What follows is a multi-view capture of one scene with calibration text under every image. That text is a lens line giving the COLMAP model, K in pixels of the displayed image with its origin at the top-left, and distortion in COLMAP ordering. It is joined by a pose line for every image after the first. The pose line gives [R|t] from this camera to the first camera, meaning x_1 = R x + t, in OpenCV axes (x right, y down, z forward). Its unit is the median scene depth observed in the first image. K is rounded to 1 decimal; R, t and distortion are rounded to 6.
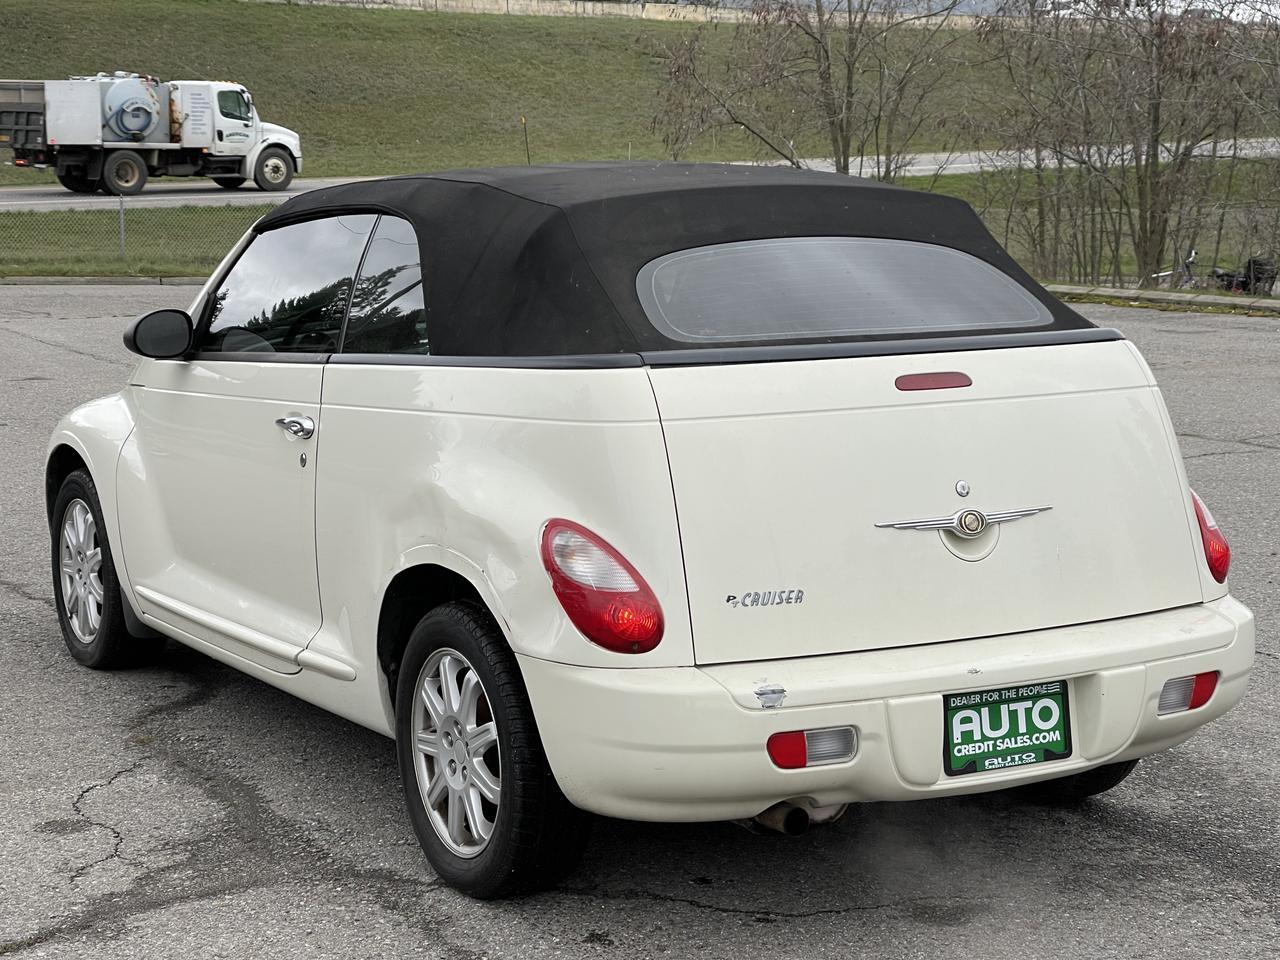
lens RADIAL K [[1156.5, 0, 628.8], [0, 1156.5, 483.5], [0, 0, 1]] dist [0.113529, -0.189843]
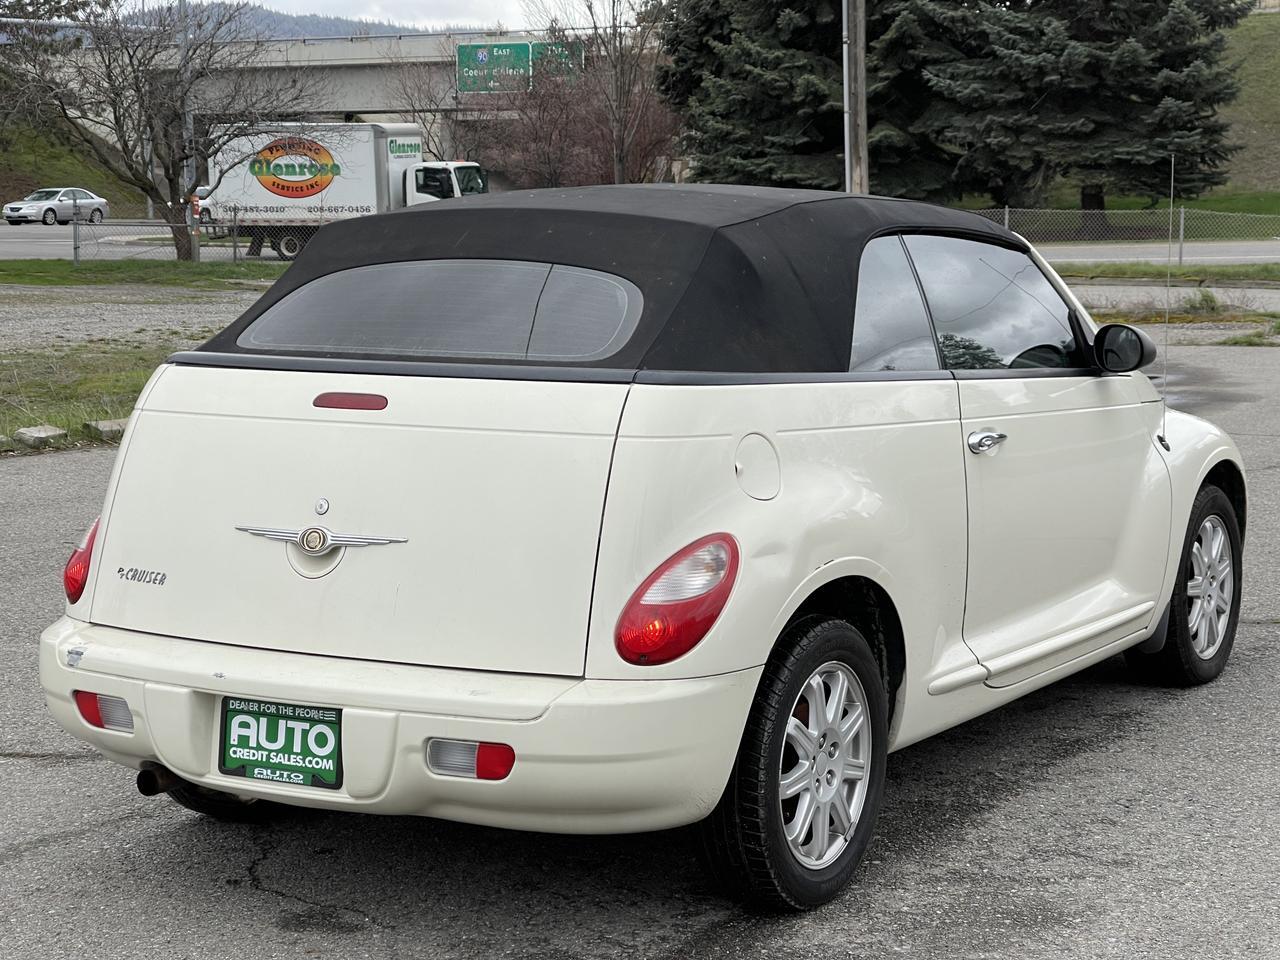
lens RADIAL K [[1156.5, 0, 628.8], [0, 1156.5, 483.5], [0, 0, 1]] dist [0.113529, -0.189843]
pose [[0.852313, 0.139021, -0.504218, 1.058329], [-0.145260, 0.989021, 0.027147, -0.084904], [0.502457, 0.050105, 0.863149, 0.264326]]
